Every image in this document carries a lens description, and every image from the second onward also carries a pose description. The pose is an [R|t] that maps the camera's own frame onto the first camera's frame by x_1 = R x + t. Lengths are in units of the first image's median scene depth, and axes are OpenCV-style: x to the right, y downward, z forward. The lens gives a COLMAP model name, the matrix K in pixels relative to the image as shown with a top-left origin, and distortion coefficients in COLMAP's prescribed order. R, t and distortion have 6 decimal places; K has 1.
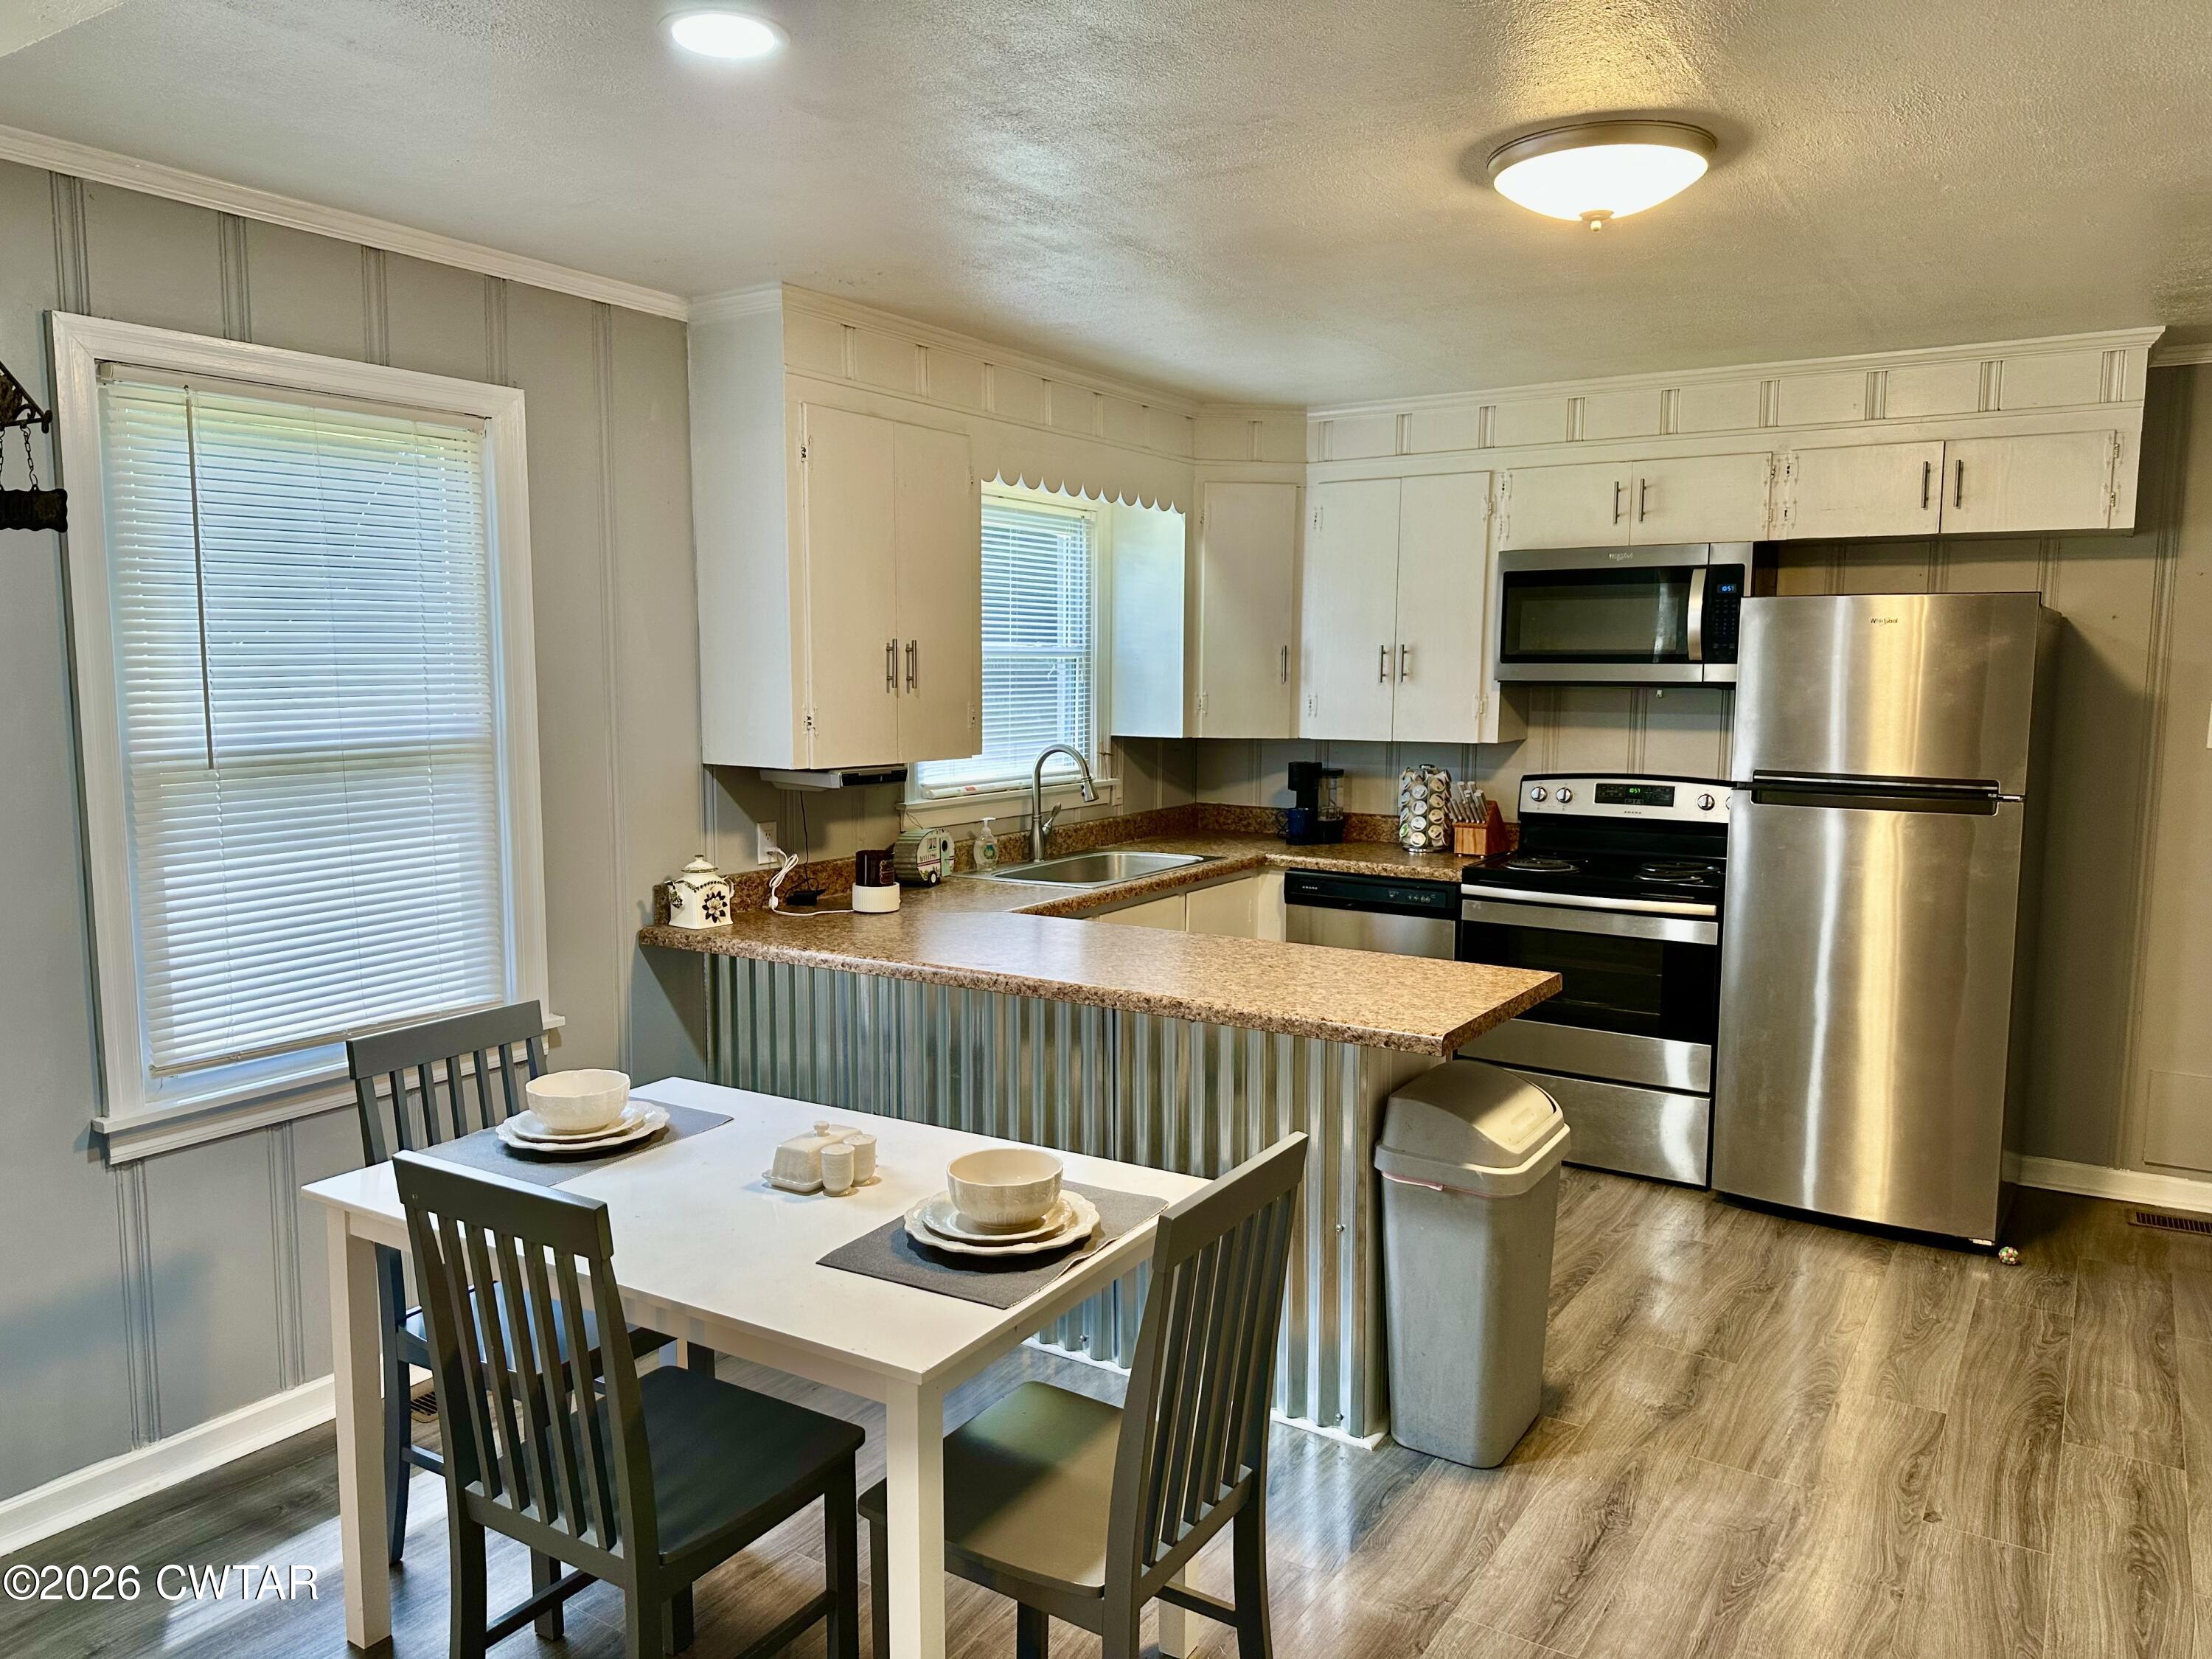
lens RADIAL K [[1572.9, 0, 1111.0], [0, 1572.9, 834.4], [0, 0, 1]] dist [0.091787, -0.080788]
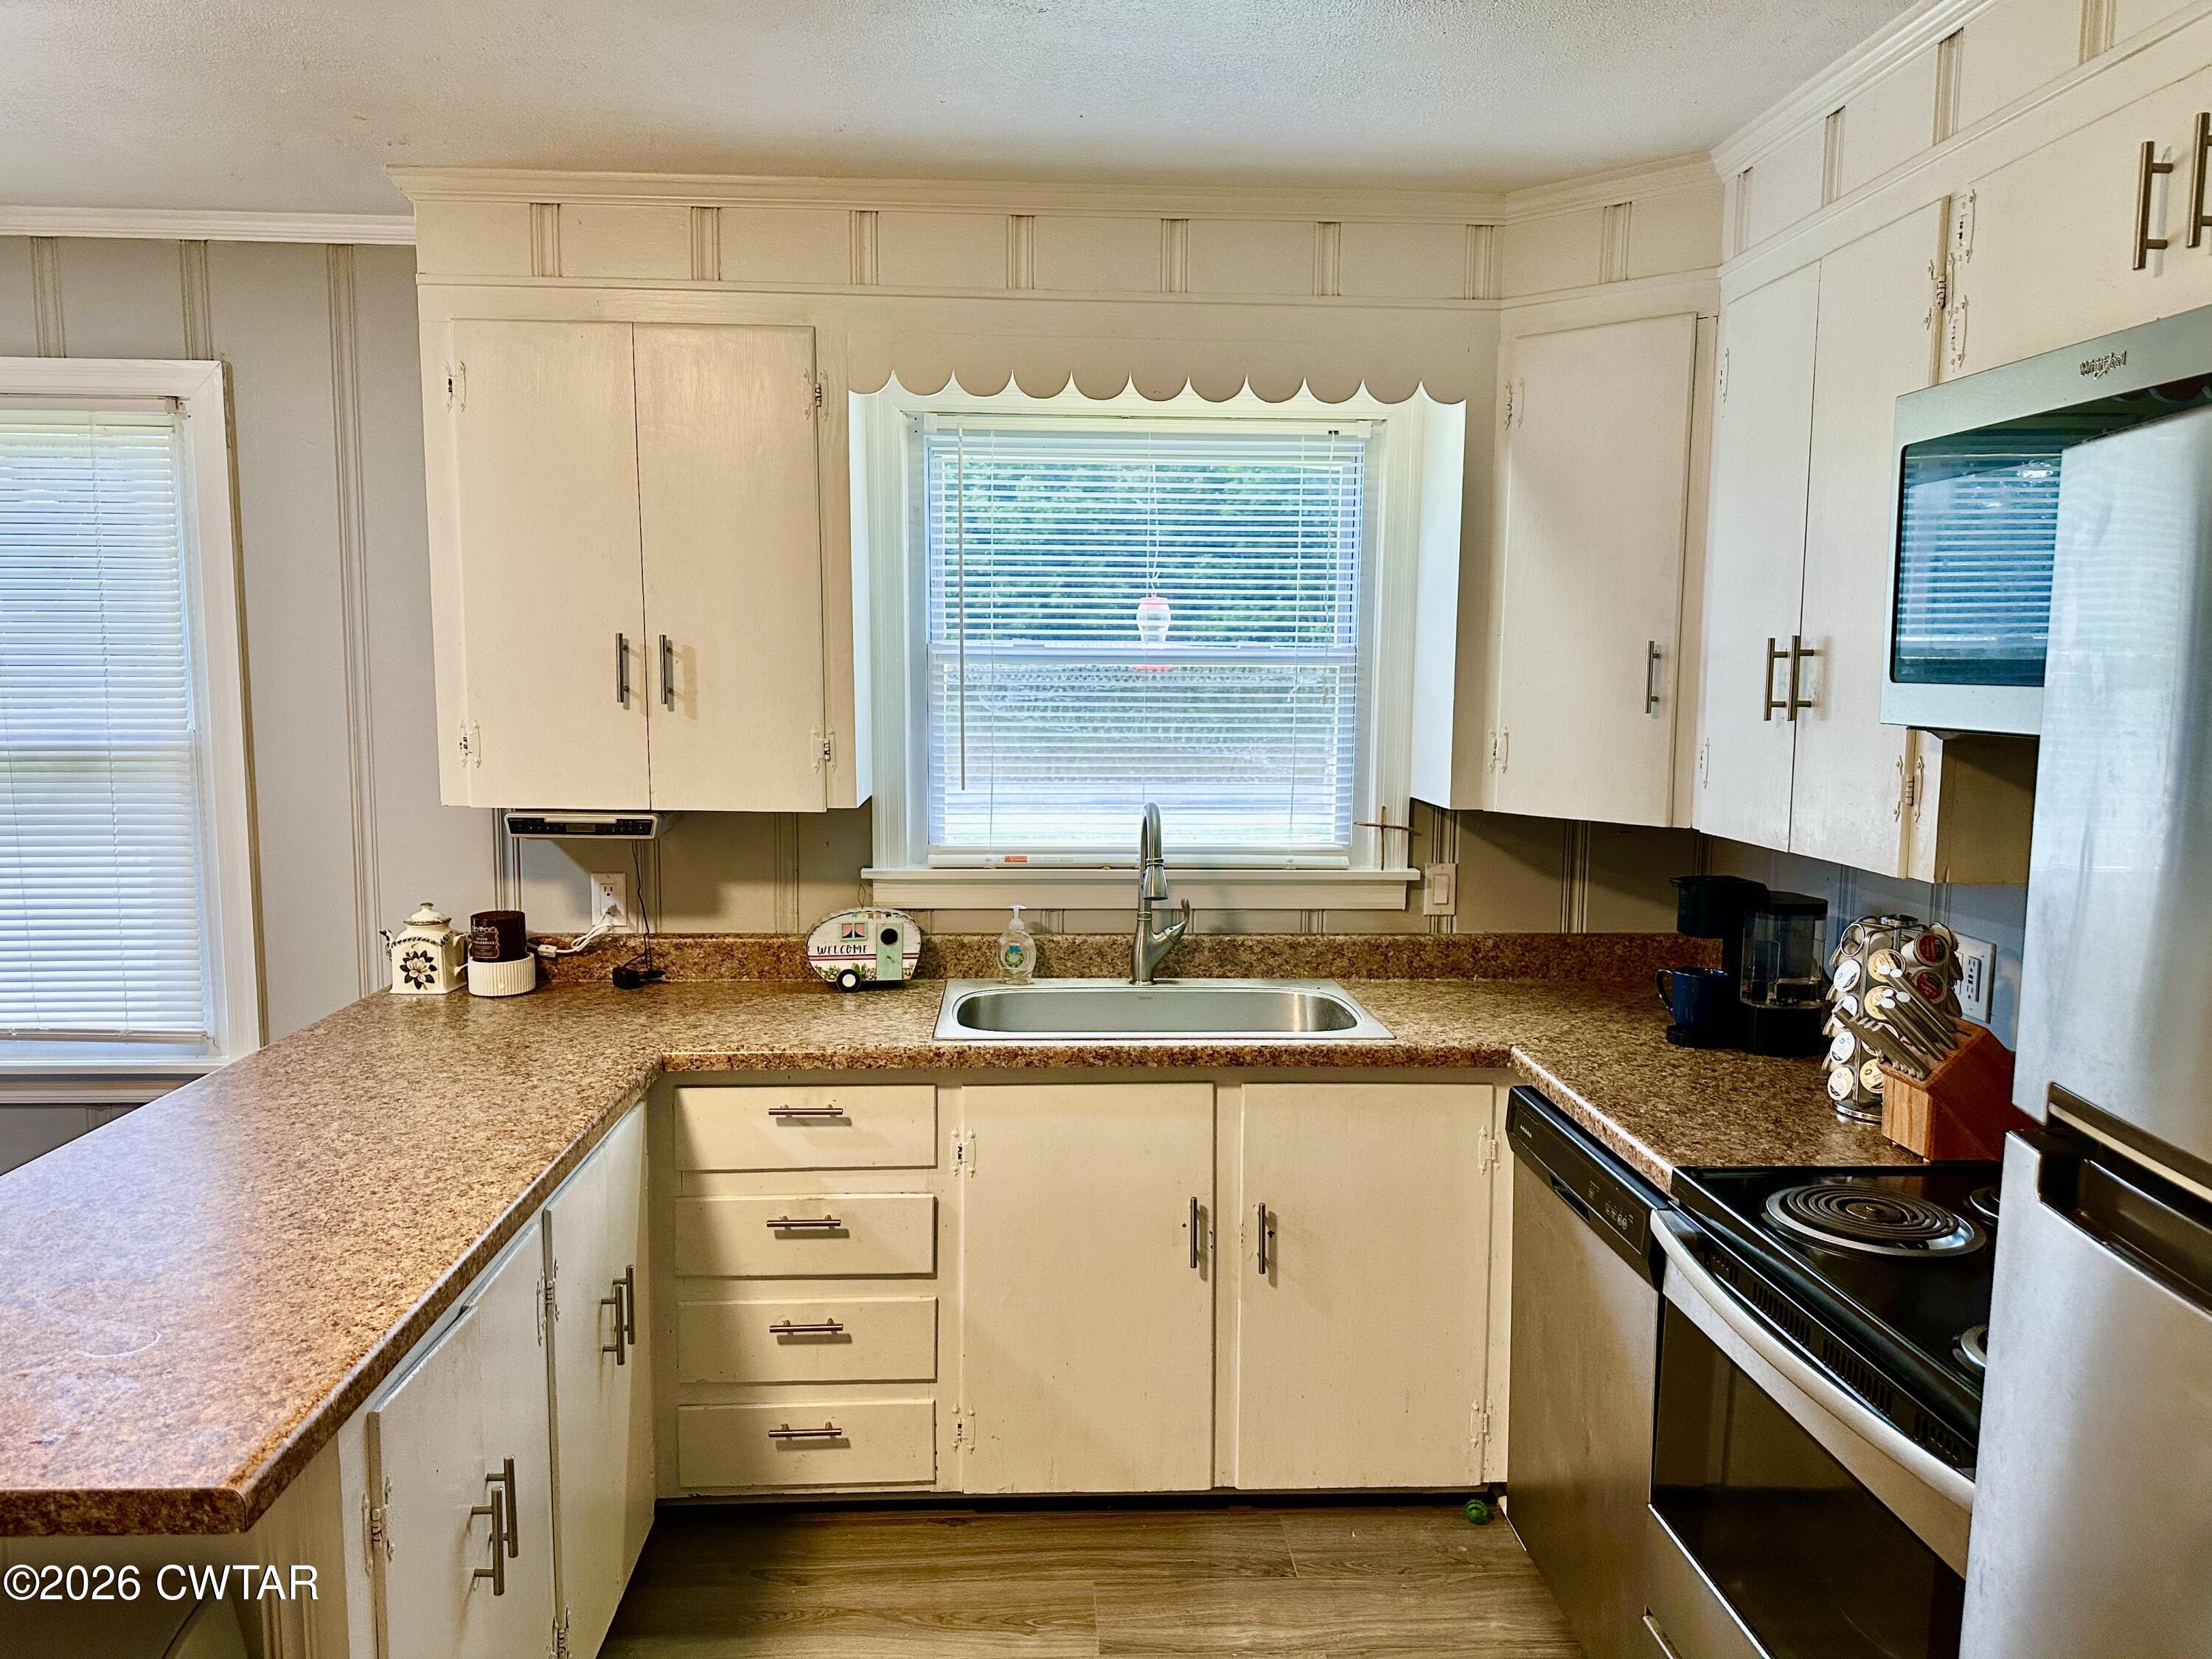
lens RADIAL K [[1572.9, 0, 1111.0], [0, 1572.9, 834.4], [0, 0, 1]] dist [0.091787, -0.080788]
pose [[0.571129, 0.087688, -0.816163, 0.517238], [-0.096031, 0.994588, 0.039658, -0.075422], [0.815224, 0.055727, 0.576459, 0.690449]]
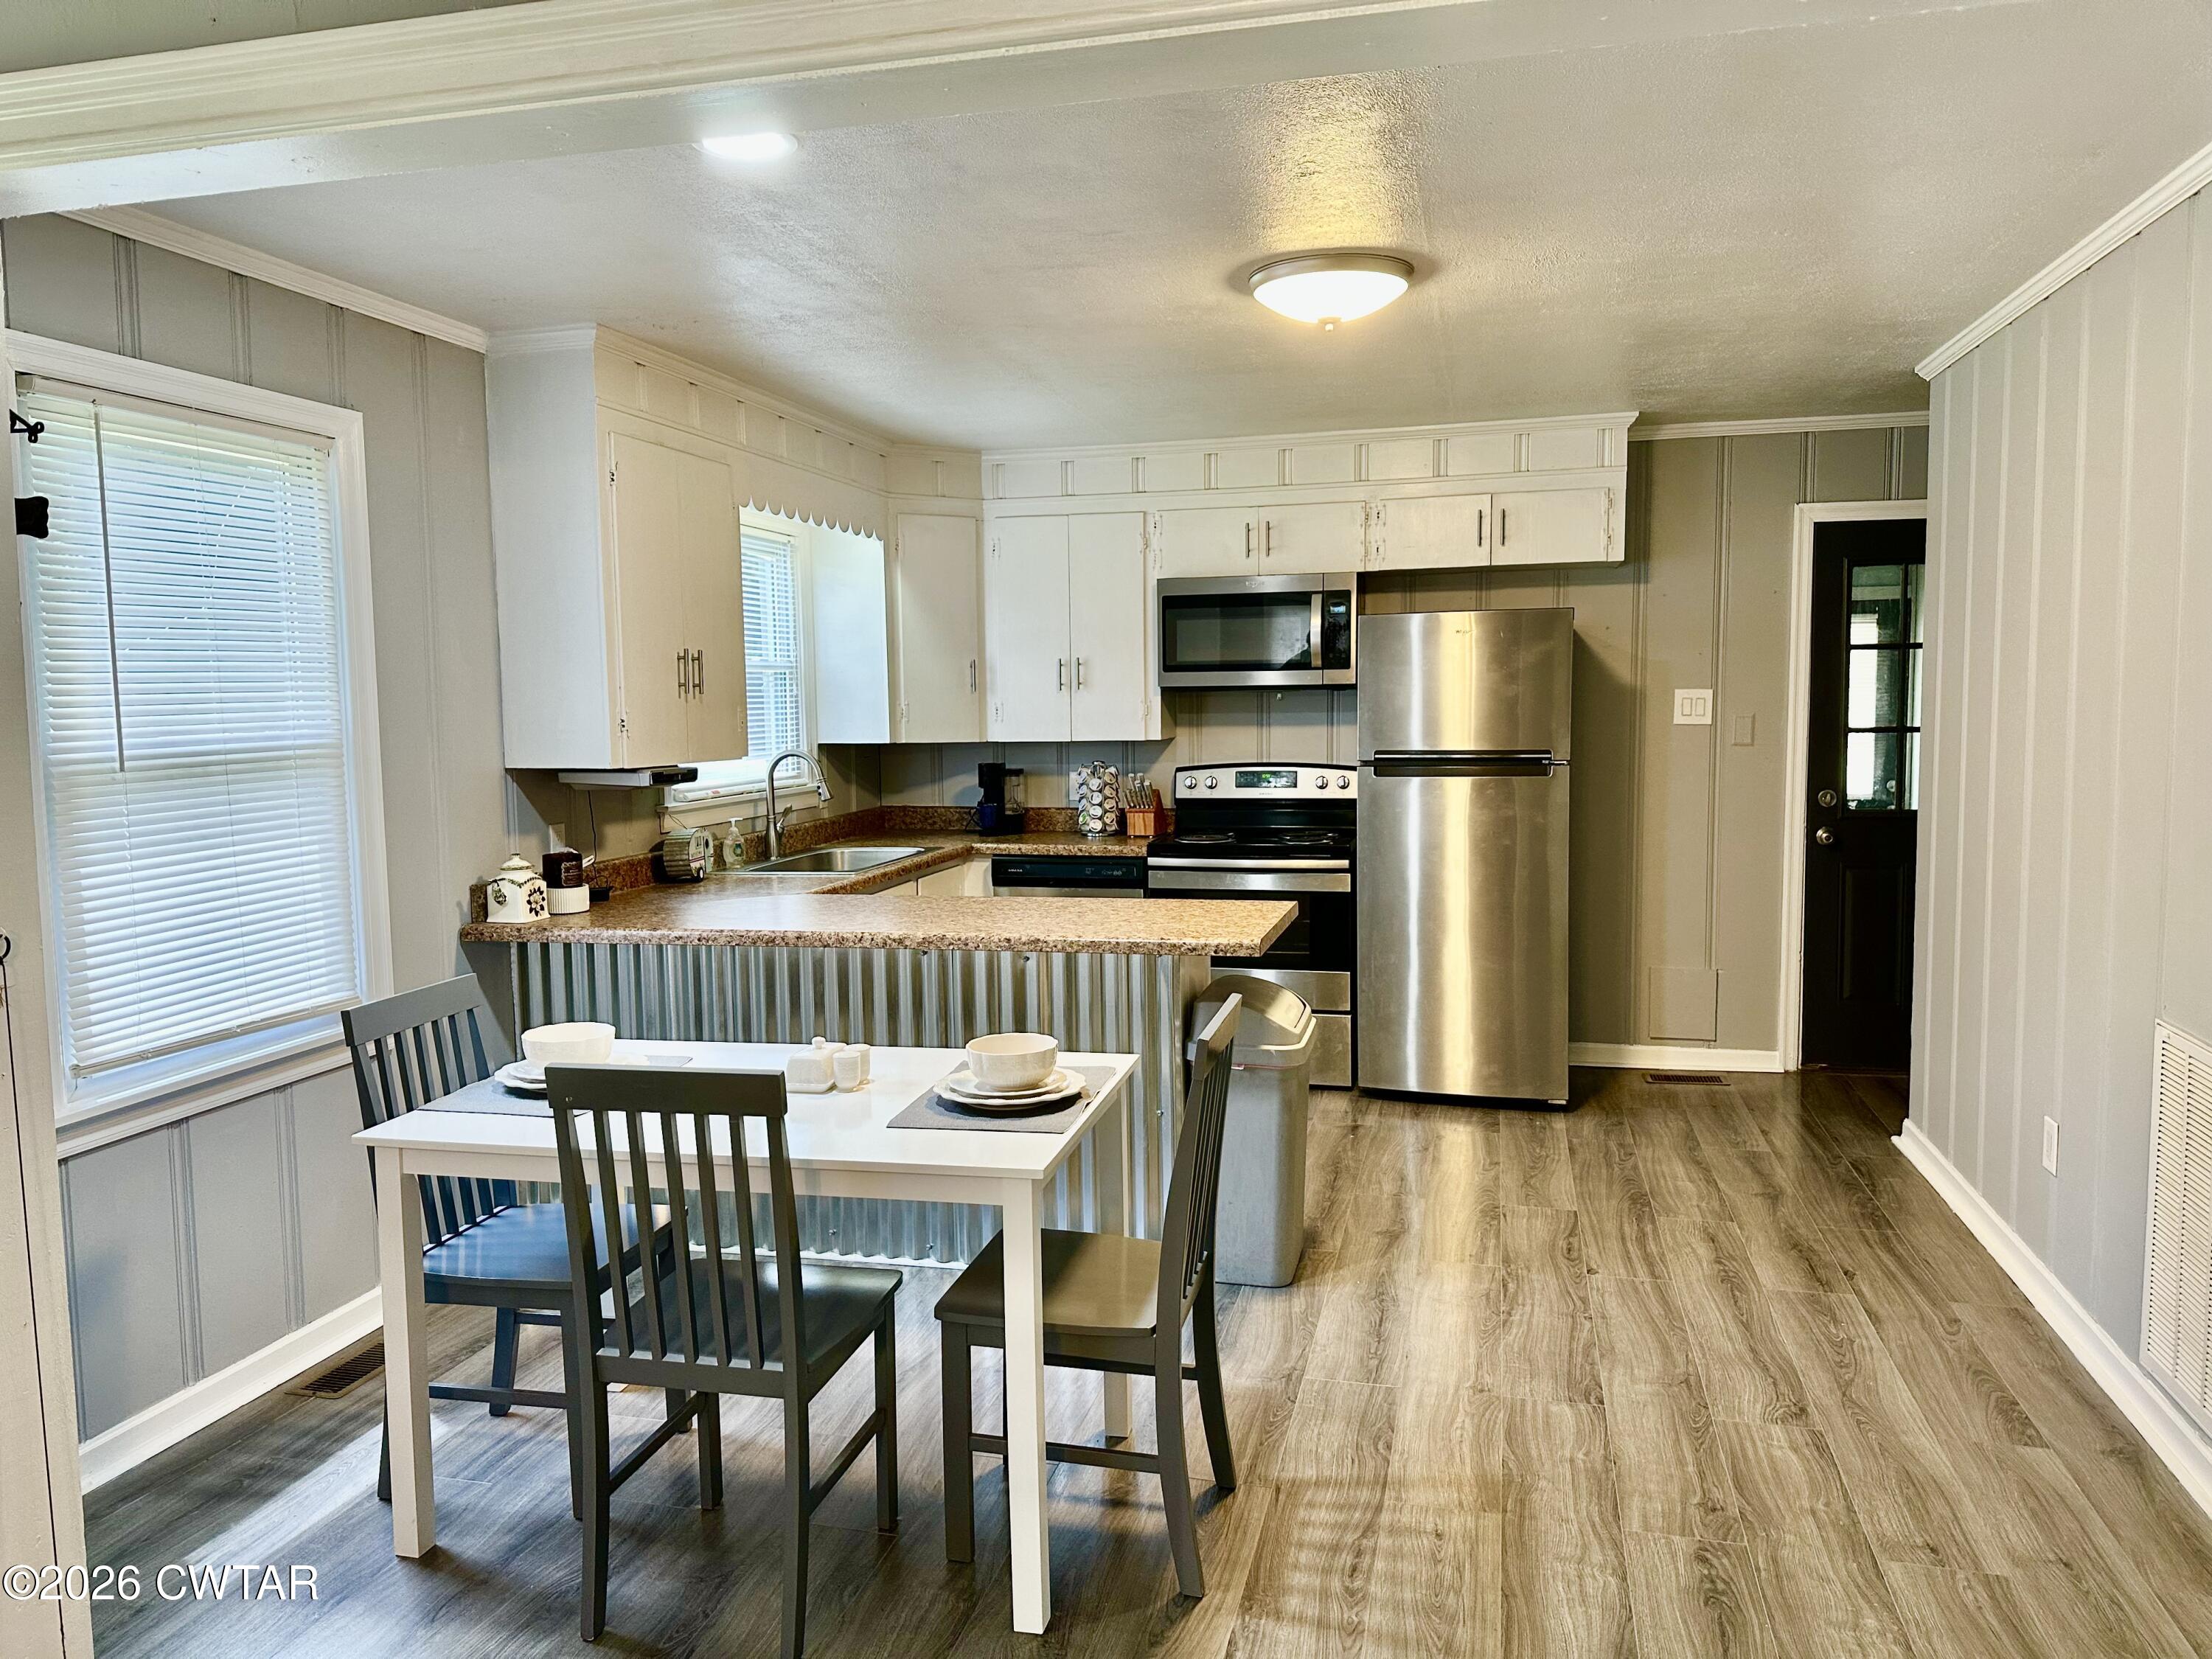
lens RADIAL K [[1565.1, 0, 1112.6], [0, 1565.1, 823.2], [0, 0, 1]] dist [0.144359, -0.114503]
pose [[0.948919, -0.045228, 0.312262, -0.182060], [0.054014, 0.998349, -0.019540, 0.029517], [-0.310863, 0.035409, 0.949795, -0.114946]]
